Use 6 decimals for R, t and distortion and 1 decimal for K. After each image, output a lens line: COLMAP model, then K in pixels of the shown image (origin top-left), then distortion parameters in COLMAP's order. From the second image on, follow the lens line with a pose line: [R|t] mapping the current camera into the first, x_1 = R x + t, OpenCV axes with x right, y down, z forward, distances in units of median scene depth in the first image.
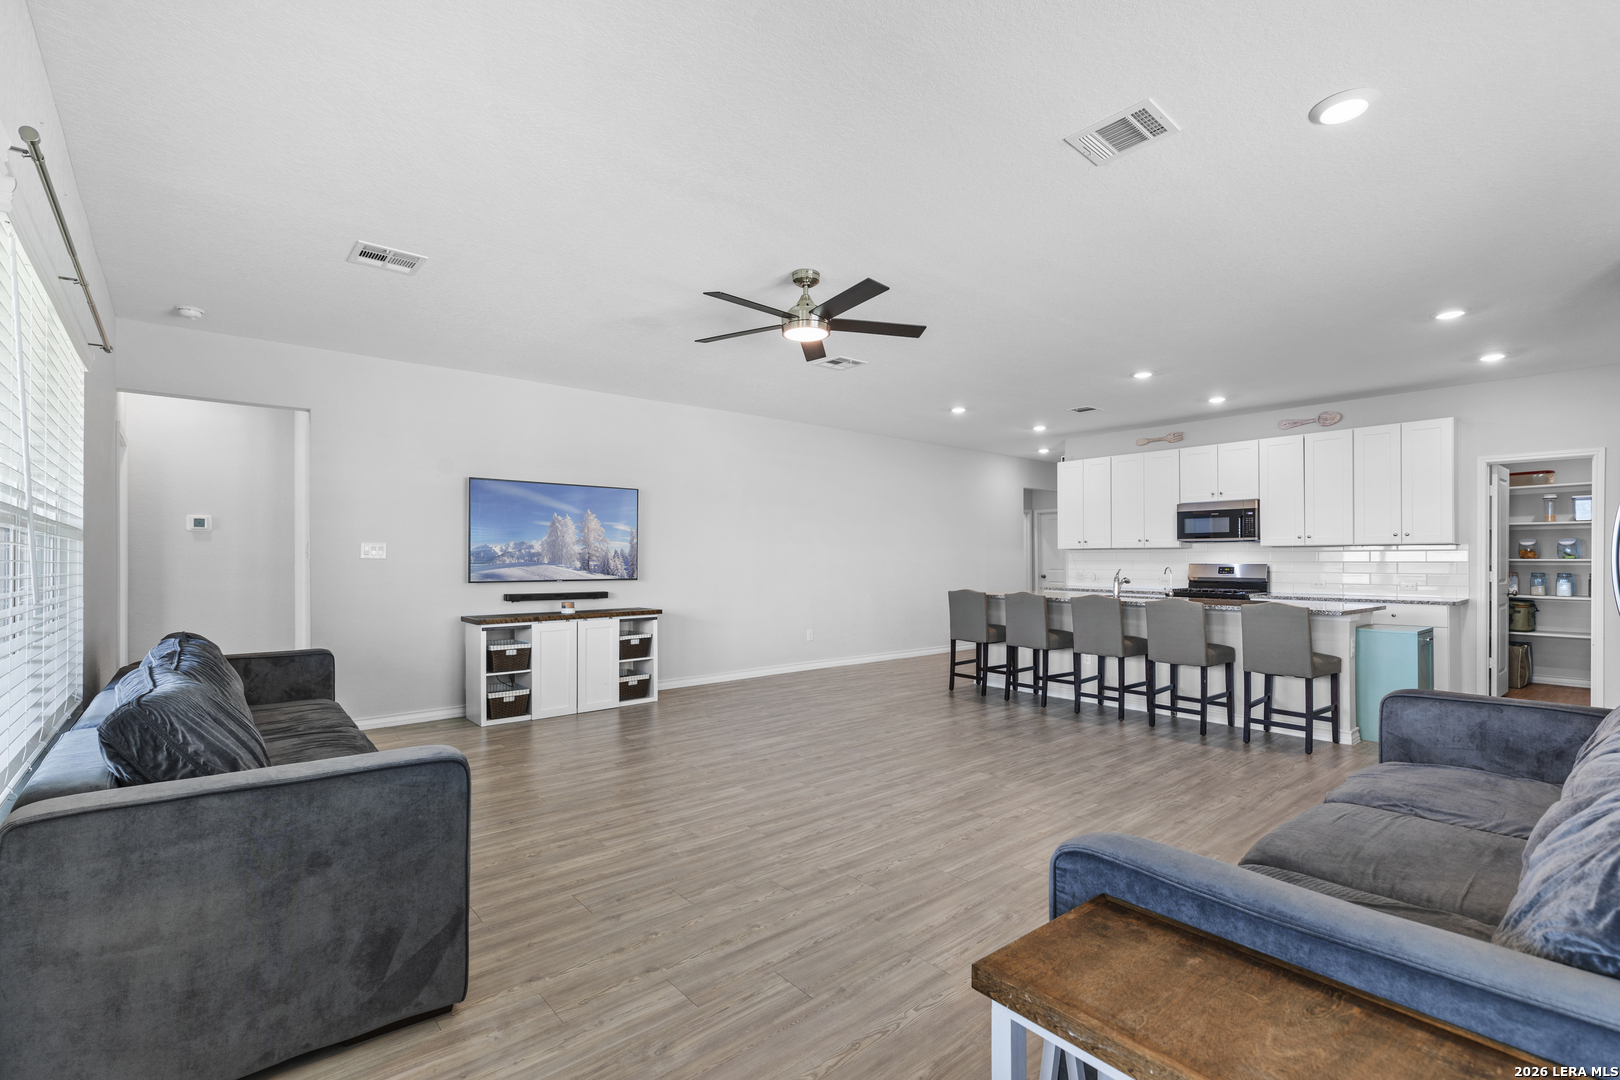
lens RADIAL K [[738.6, 0, 813.9], [0, 738.6, 552.6], [0, 0, 1]] dist [0.005975, -0.001219]
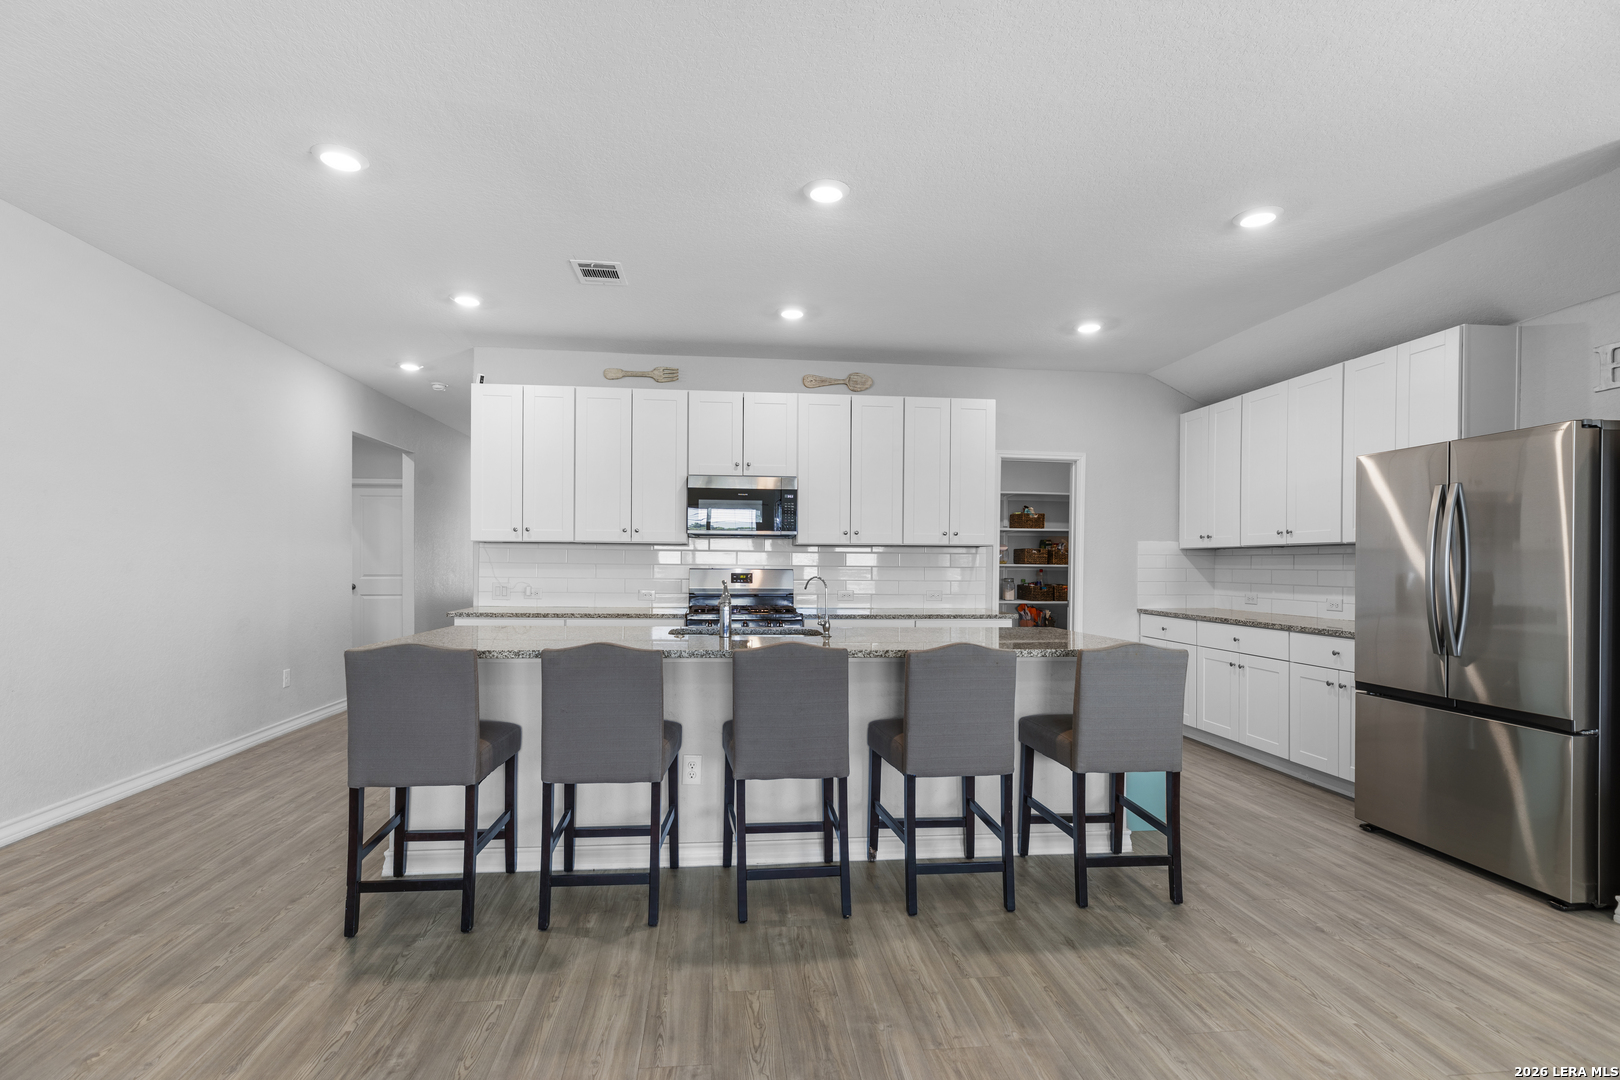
lens RADIAL K [[738.6, 0, 789.8], [0, 738.6, 564.6], [0, 0, 1]] dist [0.005975, -0.001219]
pose [[0.567635, 0.001839, 0.823278, 0.015759], [-0.014822, 0.999858, 0.007986, 0.005688], [-0.823147, -0.016736, 0.567582, 0.591668]]
